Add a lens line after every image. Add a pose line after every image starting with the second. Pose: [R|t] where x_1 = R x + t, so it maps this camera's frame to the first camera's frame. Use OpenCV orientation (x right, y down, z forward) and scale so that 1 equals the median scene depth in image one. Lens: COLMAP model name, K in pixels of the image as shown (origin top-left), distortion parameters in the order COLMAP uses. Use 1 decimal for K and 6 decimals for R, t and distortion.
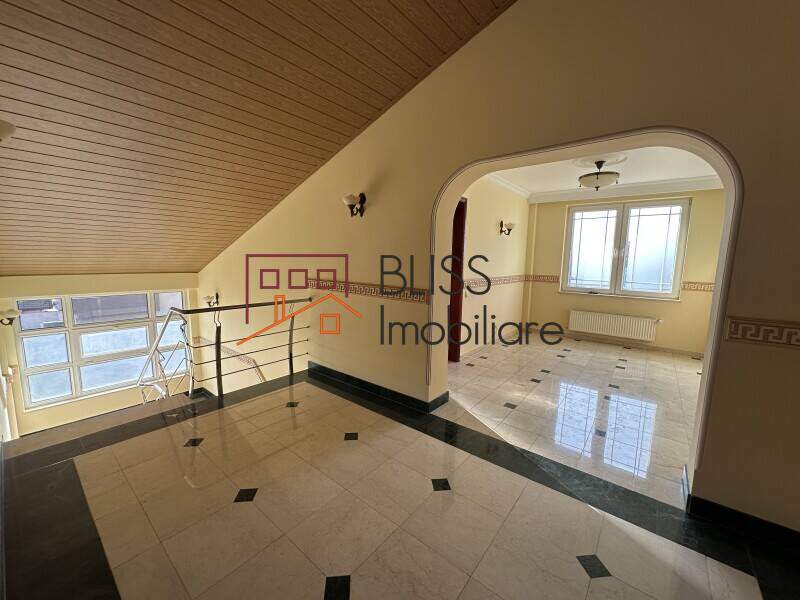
lens RADIAL K [[320.5, 0, 399.9], [0, 320.5, 298.0], [0, 0, 1]] dist [-0.003270, -0.000152]
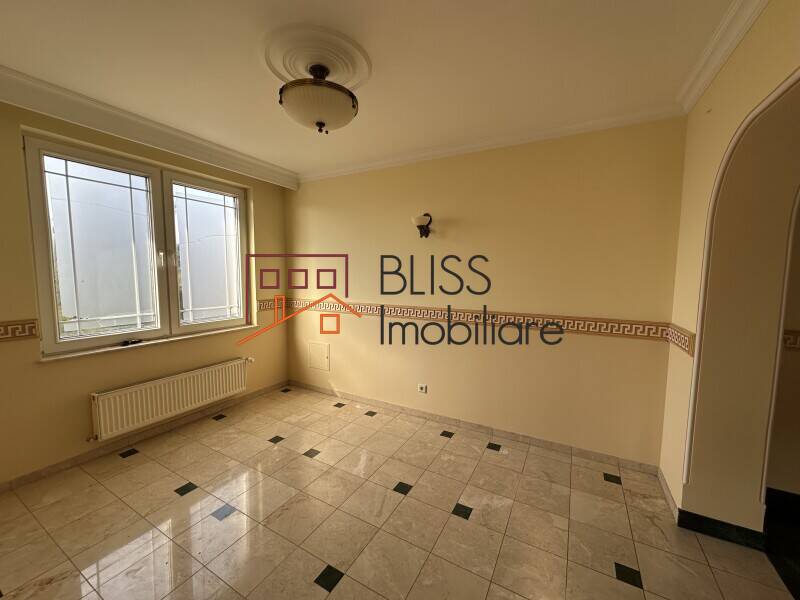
lens RADIAL K [[320.5, 0, 398.3], [0, 320.5, 294.9], [0, 0, 1]] dist [-0.003270, -0.000152]
pose [[-0.166690, -0.085317, 0.982311, 0.080454], [0.119744, 0.987124, 0.106055, -0.093720], [-0.978711, 0.135304, -0.154328, 0.711583]]
